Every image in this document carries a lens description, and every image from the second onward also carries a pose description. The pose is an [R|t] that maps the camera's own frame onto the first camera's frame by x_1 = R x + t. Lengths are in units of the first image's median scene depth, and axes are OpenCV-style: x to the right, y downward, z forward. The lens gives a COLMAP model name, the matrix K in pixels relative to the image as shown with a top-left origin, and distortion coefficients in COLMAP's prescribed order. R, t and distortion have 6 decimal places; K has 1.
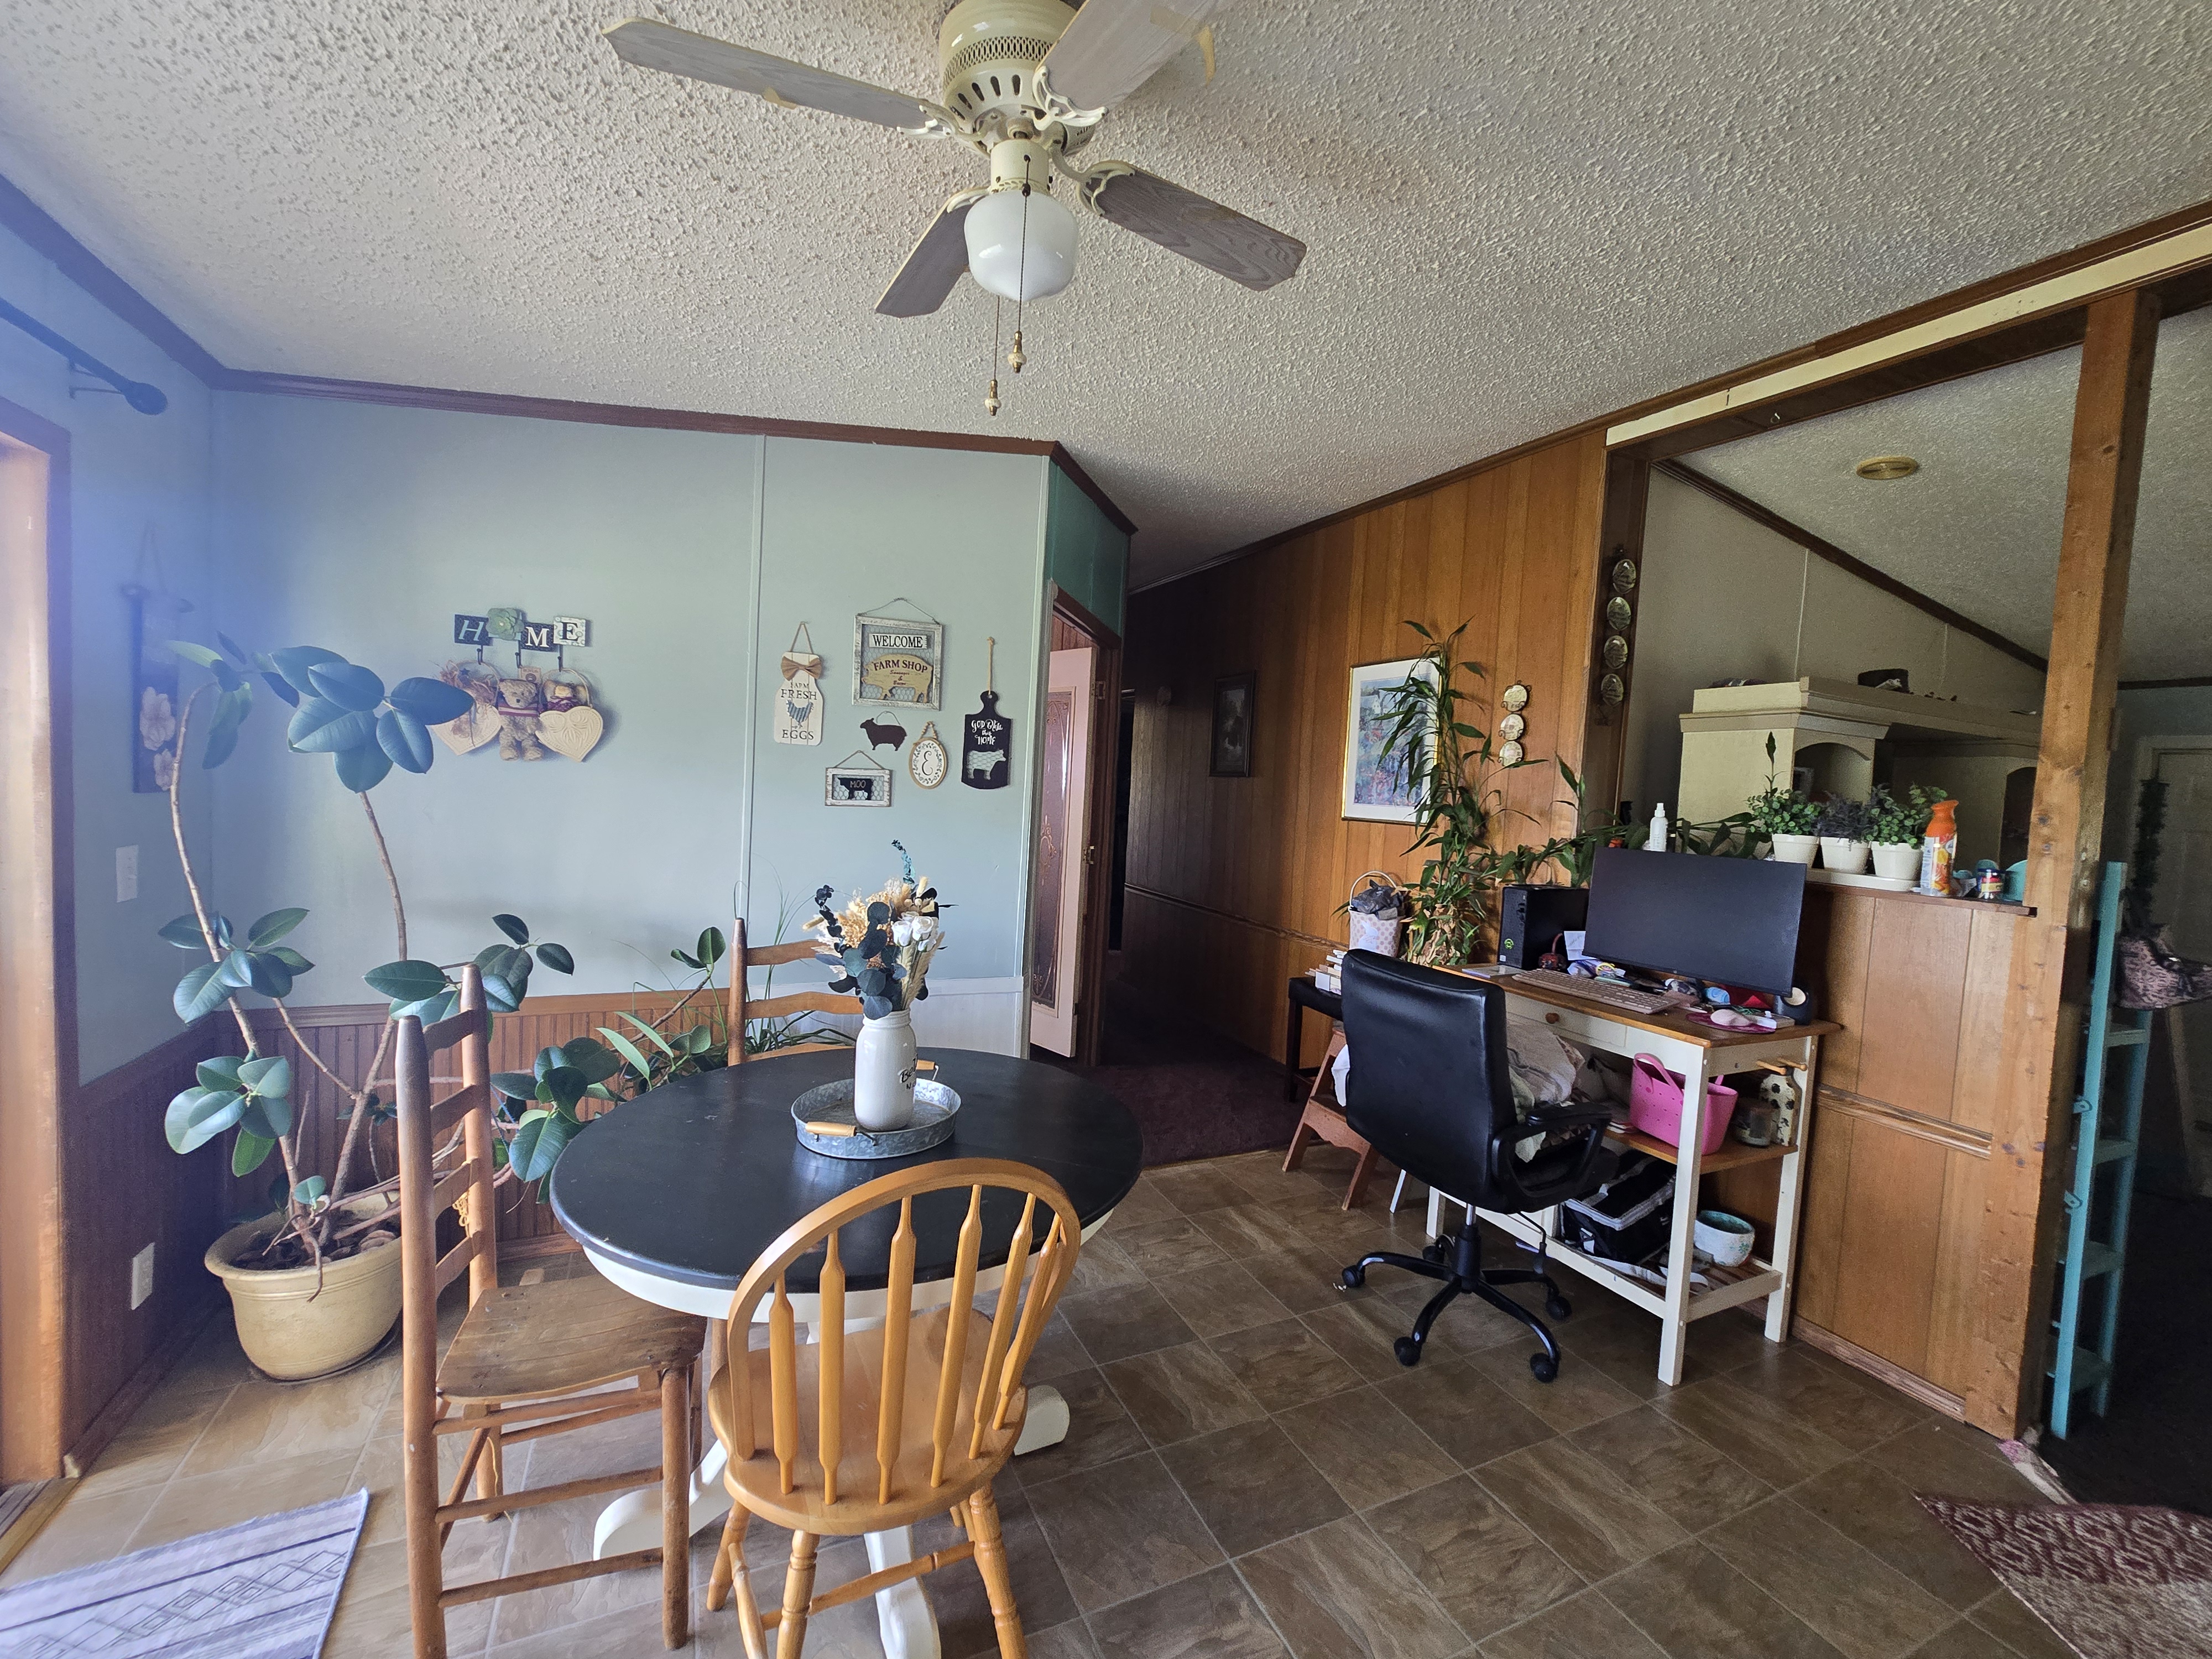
lens RADIAL K [[896.7, 0, 1114.2], [0, 896.7, 828.7], [0, 0, 1]] dist [-0.005454, 0.001016]
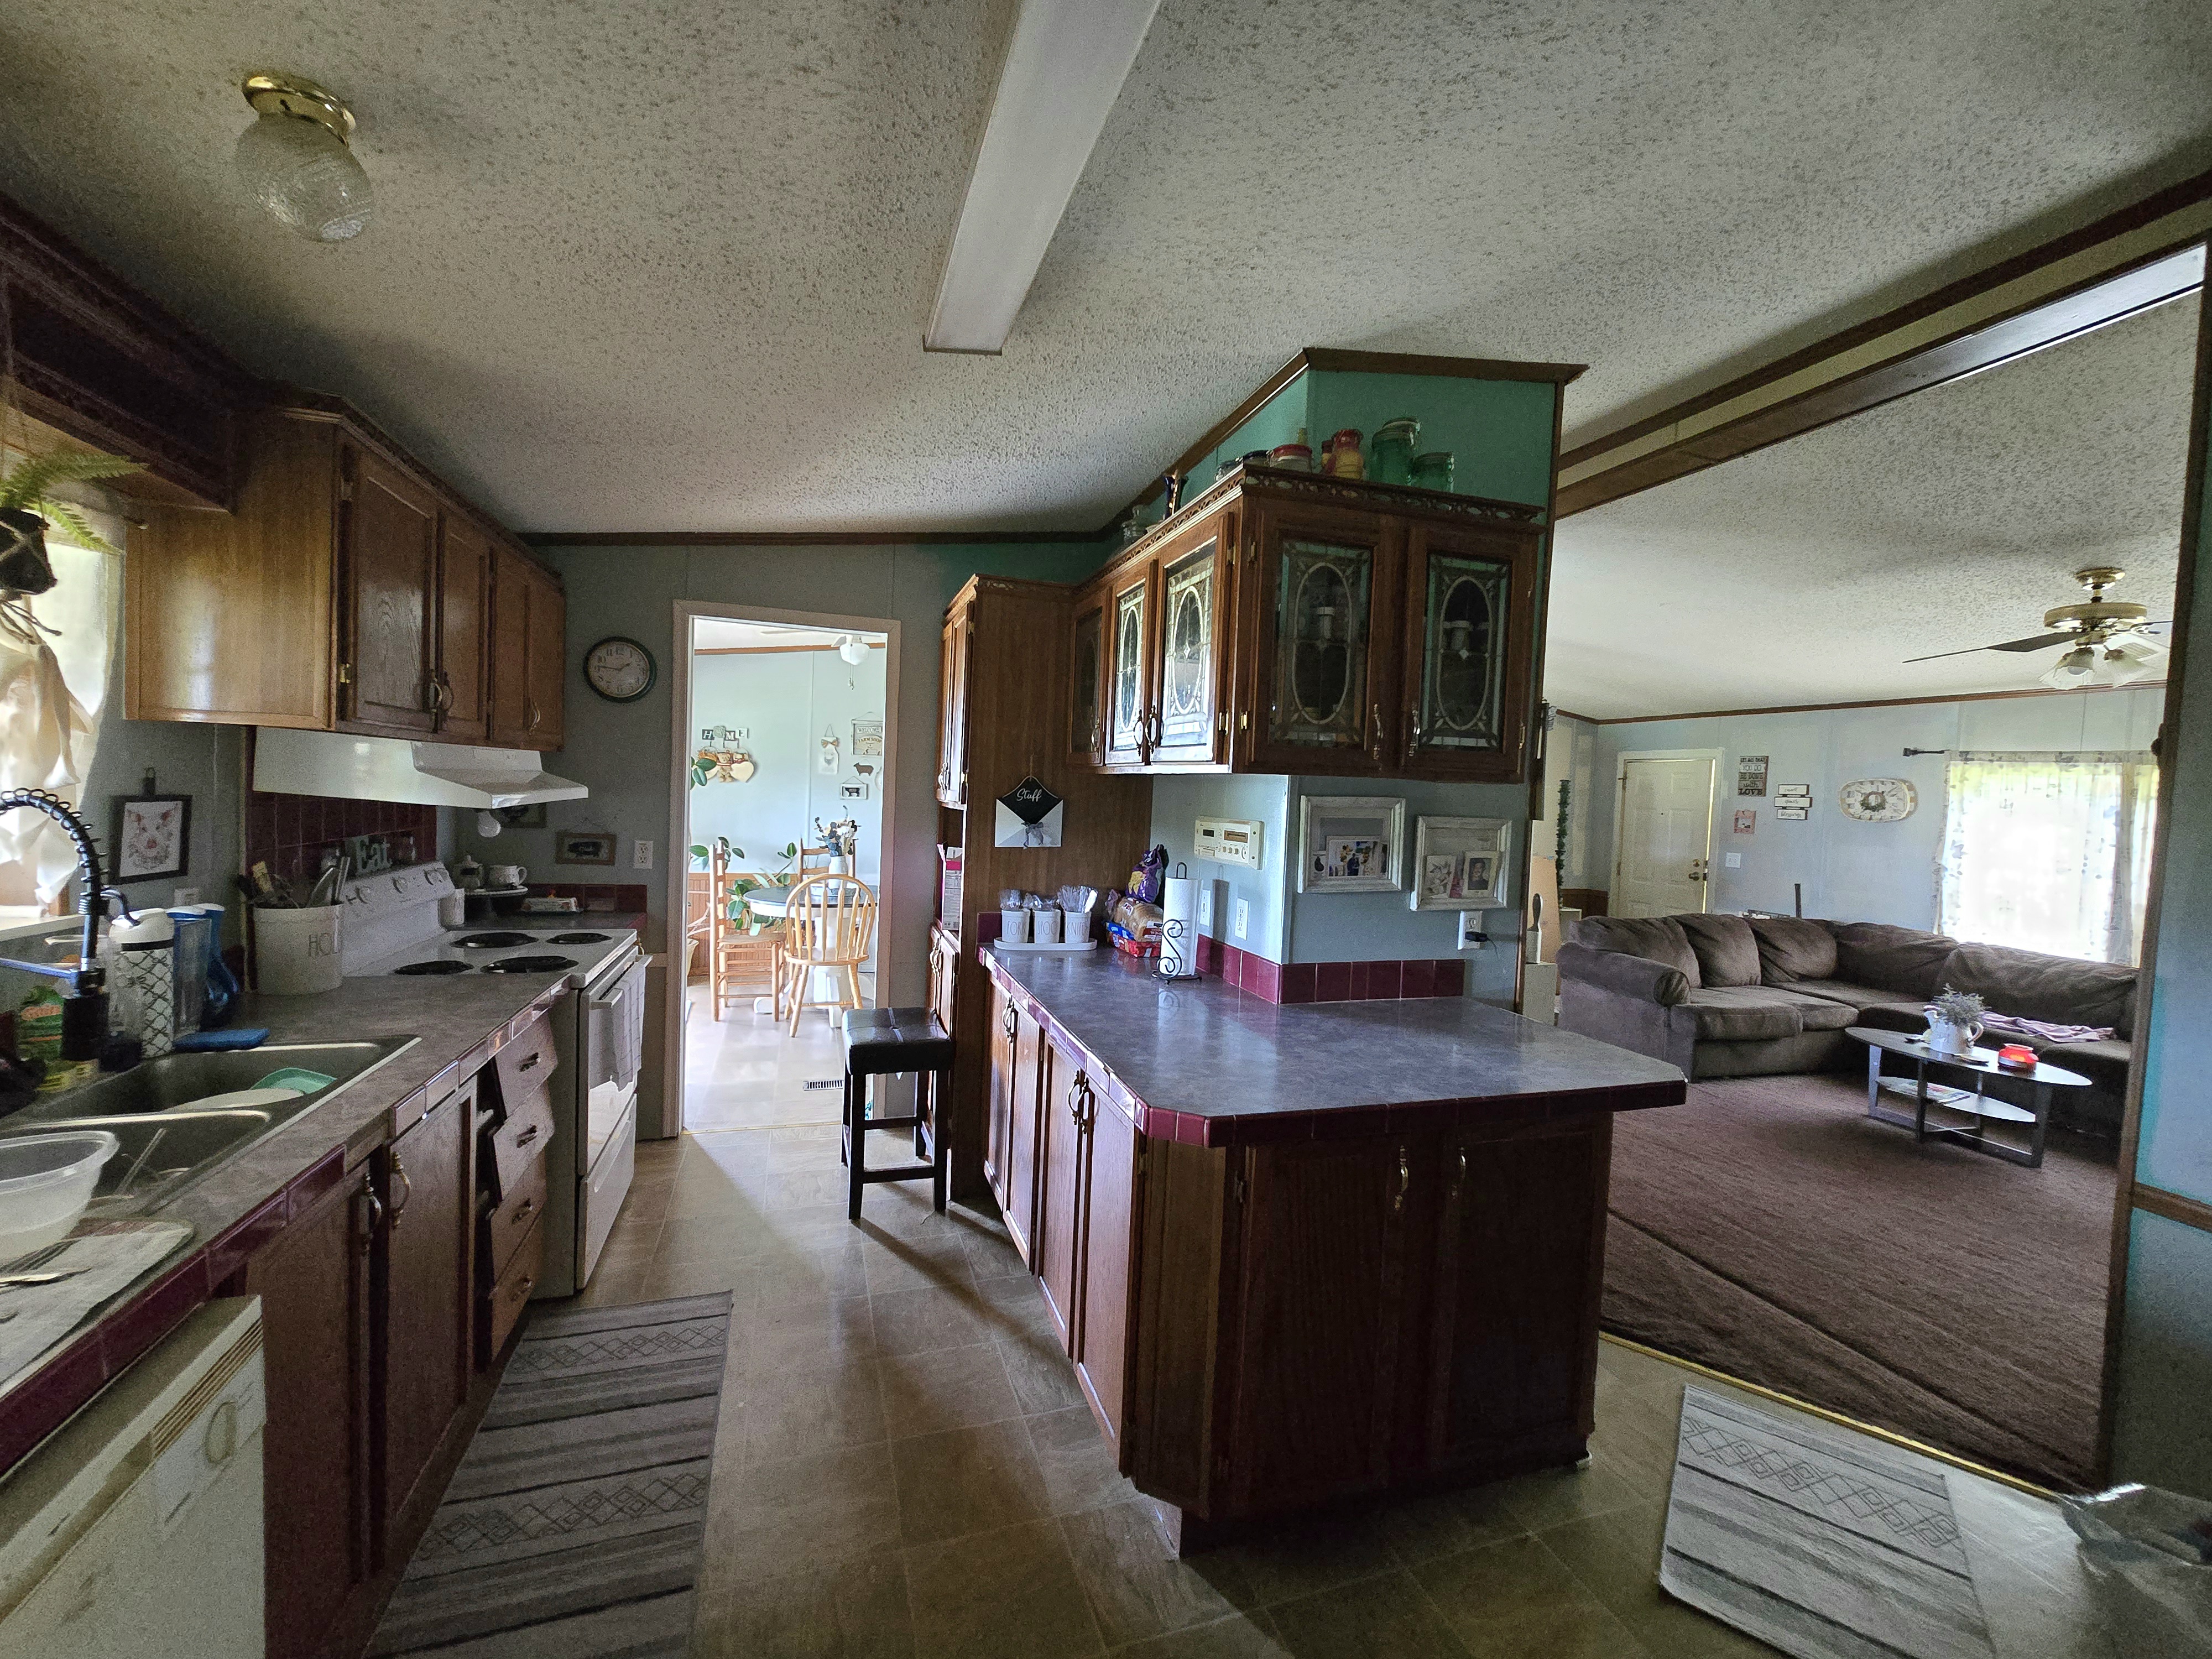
lens RADIAL K [[896.7, 0, 1114.2], [0, 896.7, 828.7], [0, 0, 1]] dist [-0.005454, 0.001016]
pose [[0.992178, -0.011638, -0.124286, 0.794947], [0.009079, 0.999735, -0.021132, 0.124916], [0.124499, 0.019838, 0.992021, -1.456678]]
